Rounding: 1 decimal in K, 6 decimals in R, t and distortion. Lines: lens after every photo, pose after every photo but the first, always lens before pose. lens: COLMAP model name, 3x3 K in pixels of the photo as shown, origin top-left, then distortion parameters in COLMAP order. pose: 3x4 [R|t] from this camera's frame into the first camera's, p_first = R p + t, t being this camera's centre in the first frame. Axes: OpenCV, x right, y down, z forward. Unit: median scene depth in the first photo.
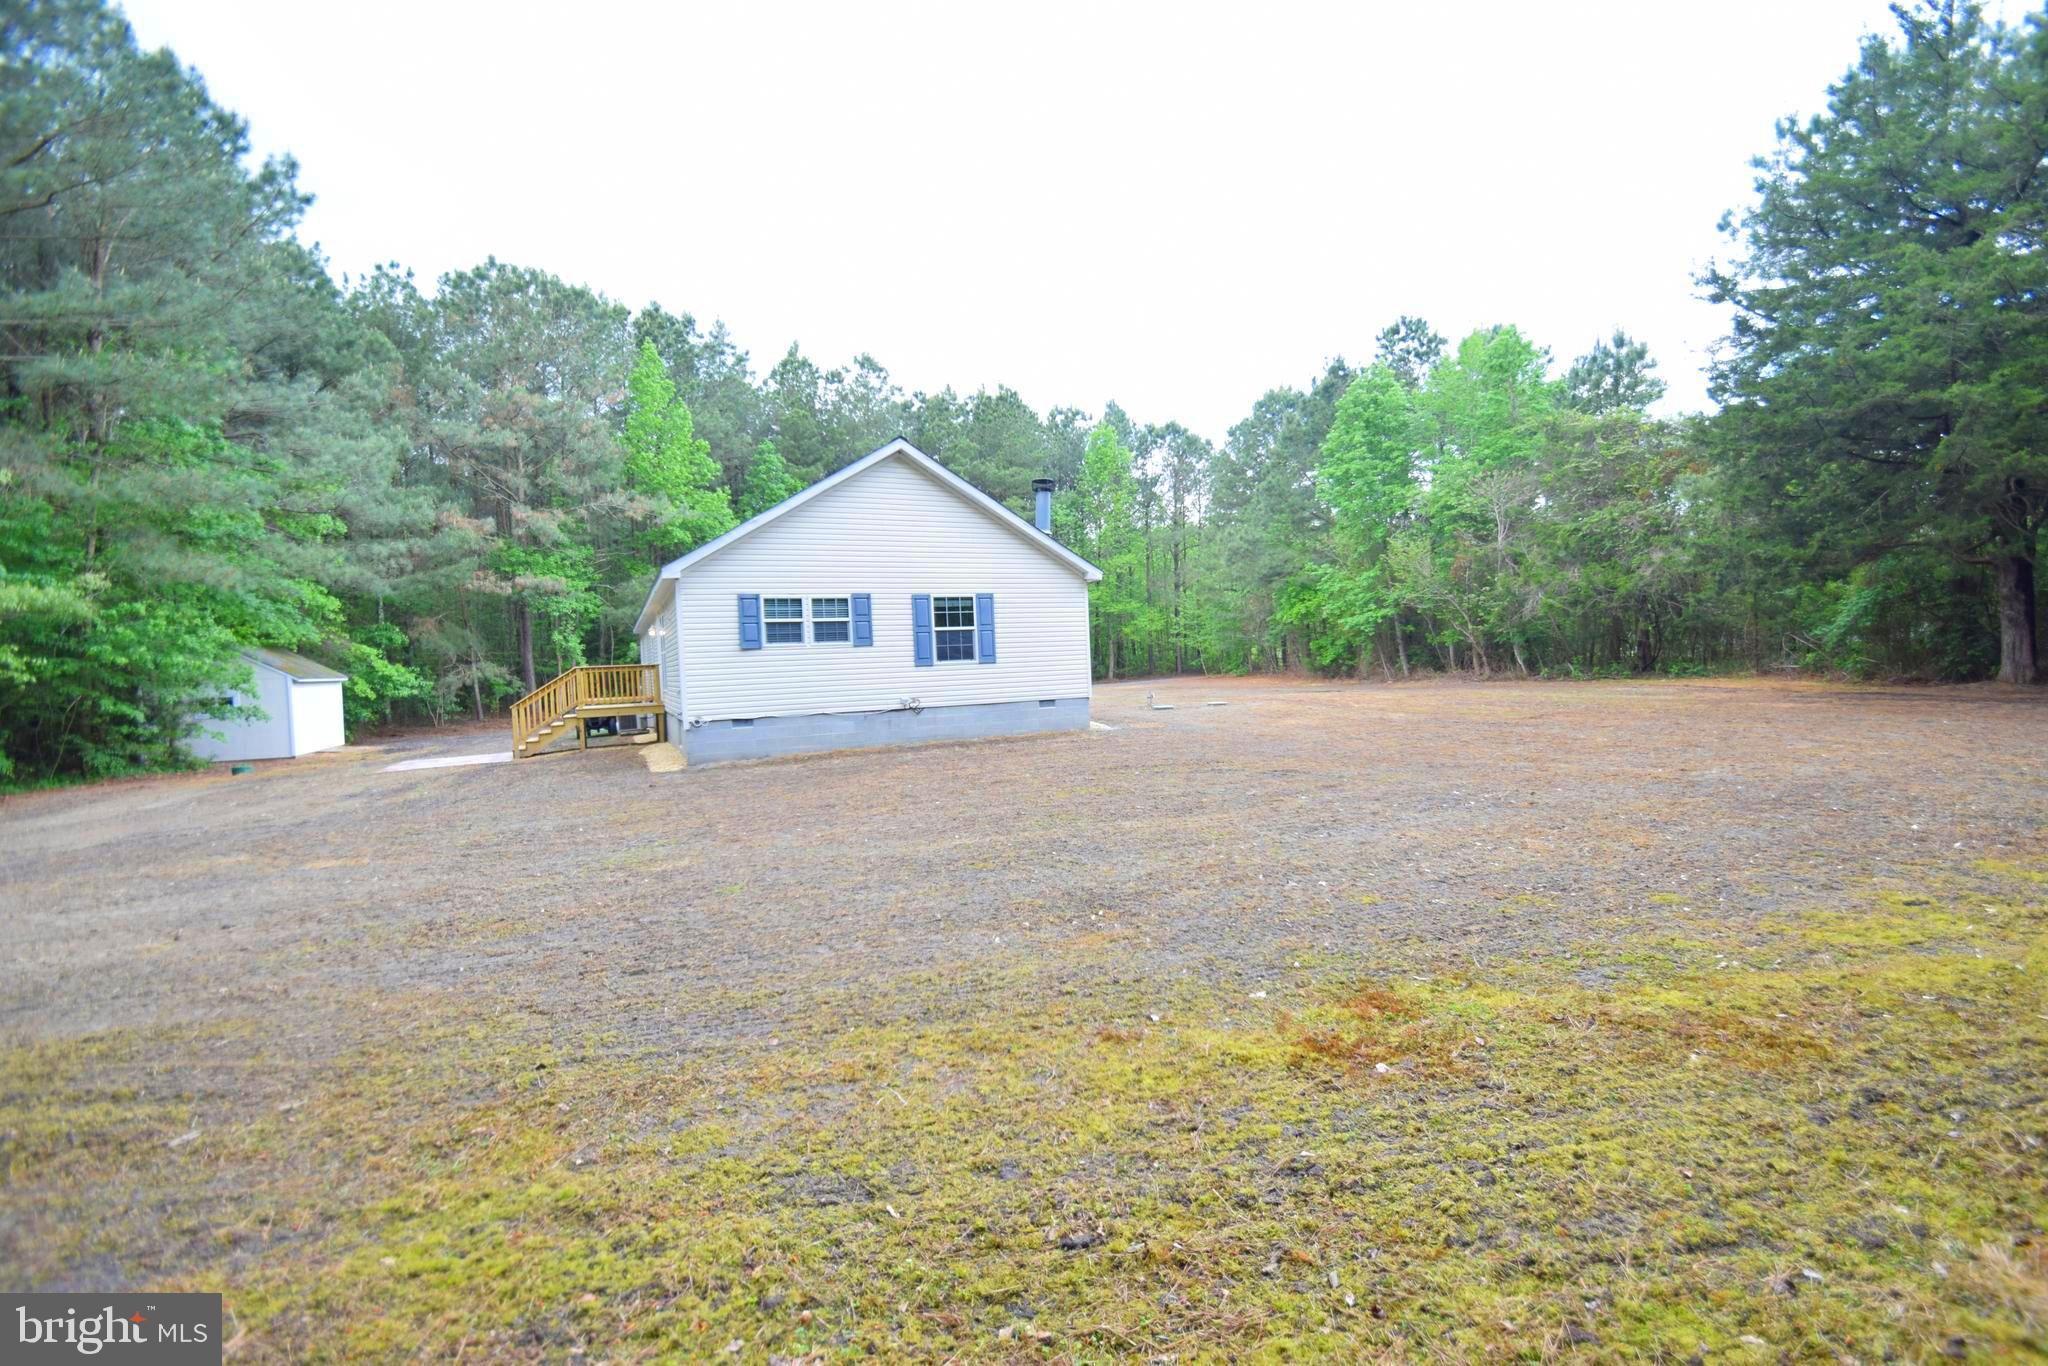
lens RADIAL K [[899.7, 0, 1052.0], [0, 899.7, 687.3], [0, 0, 1]] dist [0.015671, -0.017875]
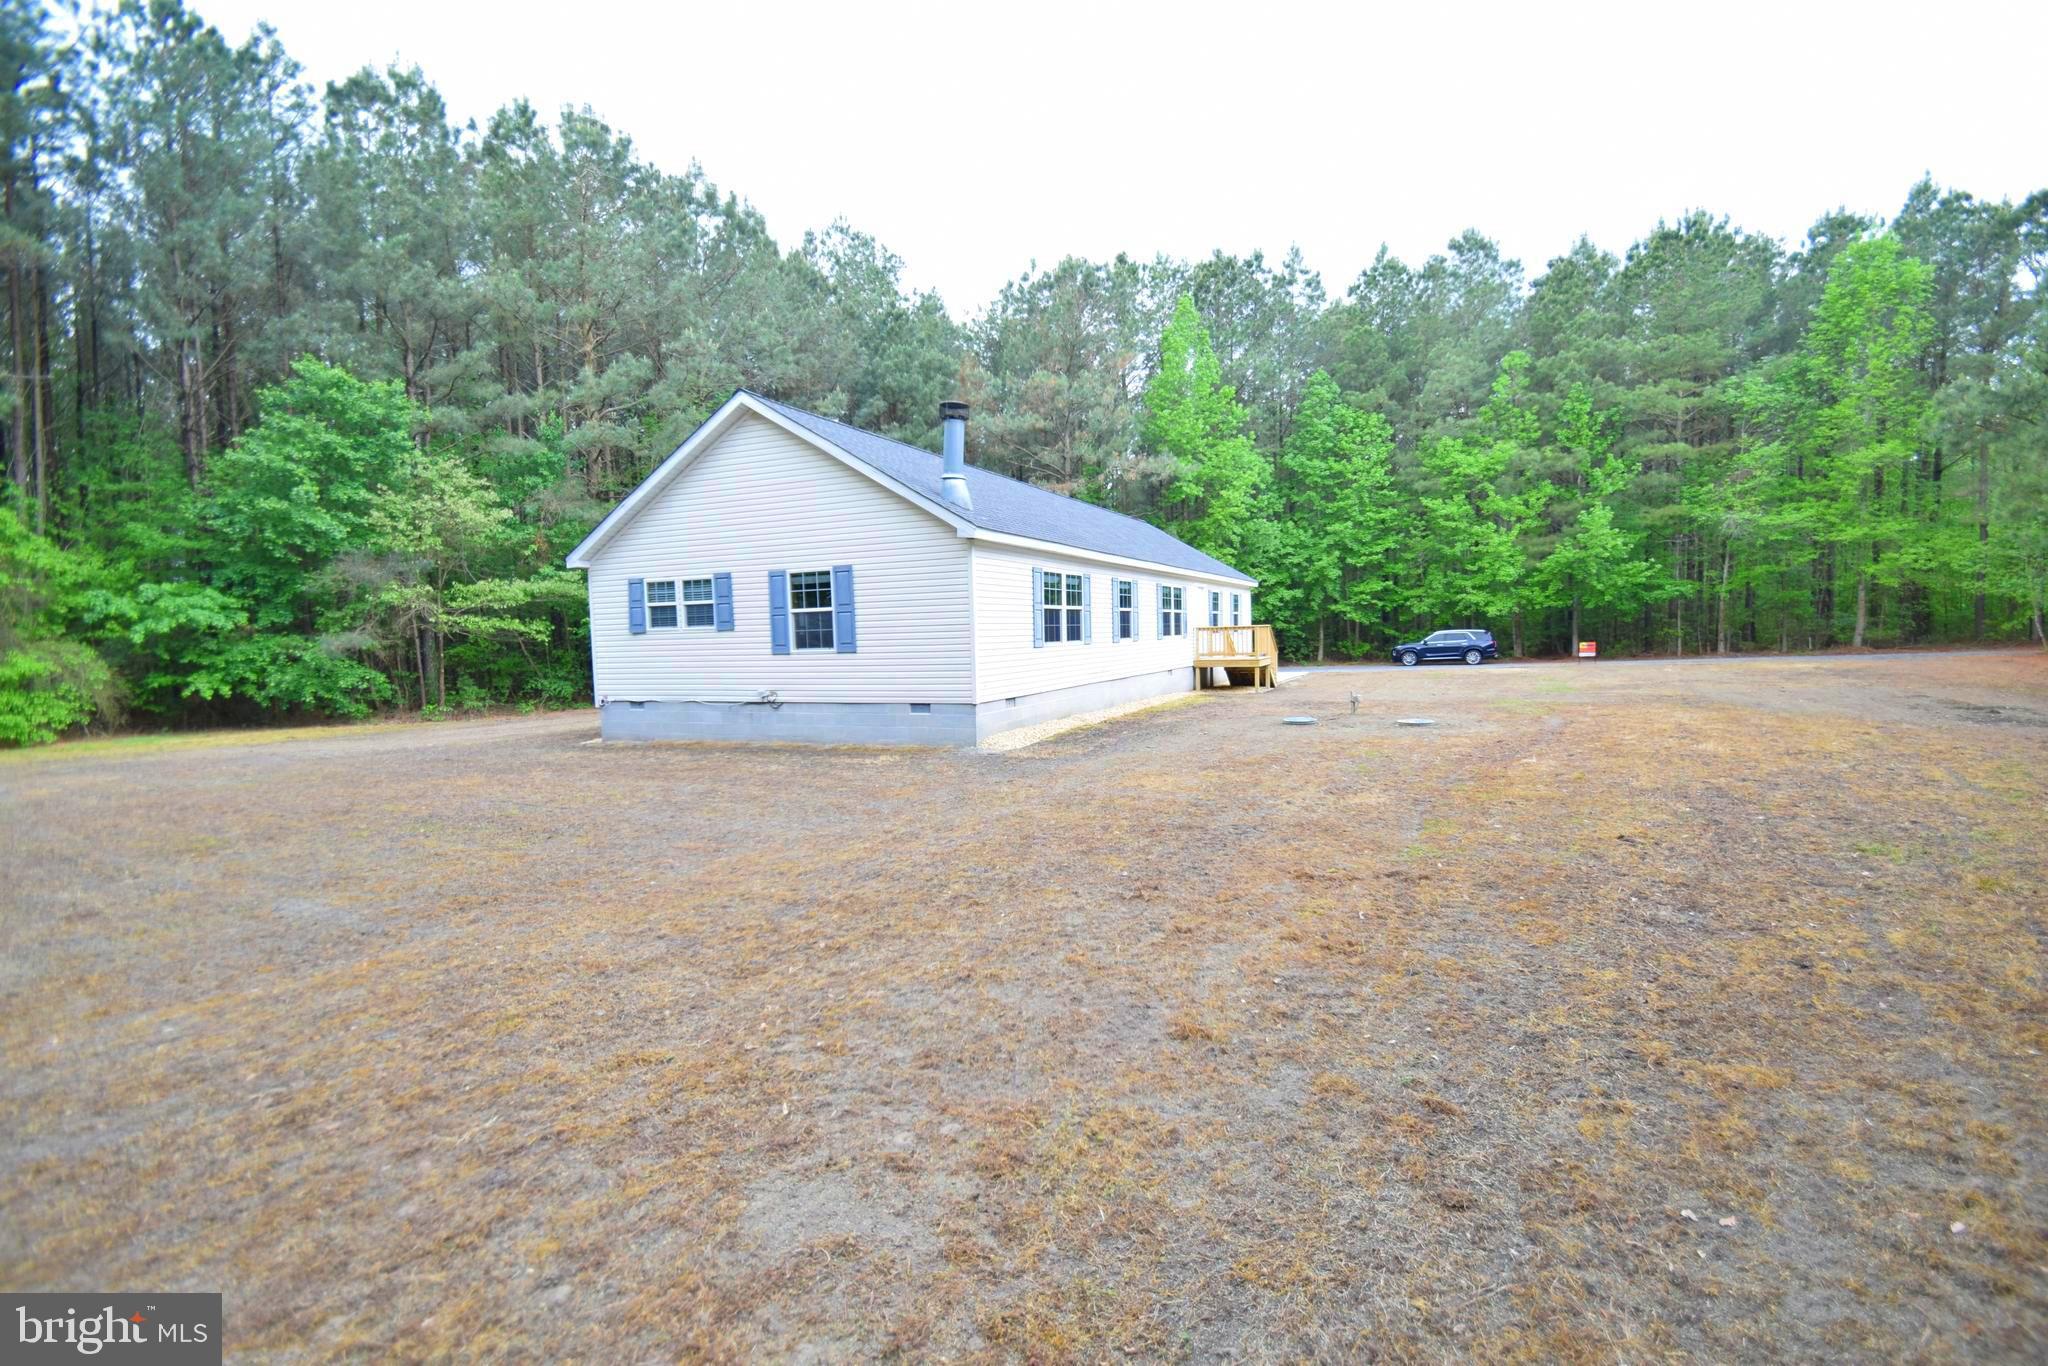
lens RADIAL K [[909.0, 0, 1038.8], [0, 909.0, 697.4], [0, 0, 1]] dist [0.017525, -0.022614]
pose [[0.638857, 0.077164, -0.765446, 0.636811], [-0.022673, 0.996413, 0.081525, -0.054987], [0.768992, -0.034728, 0.638315, 0.588750]]
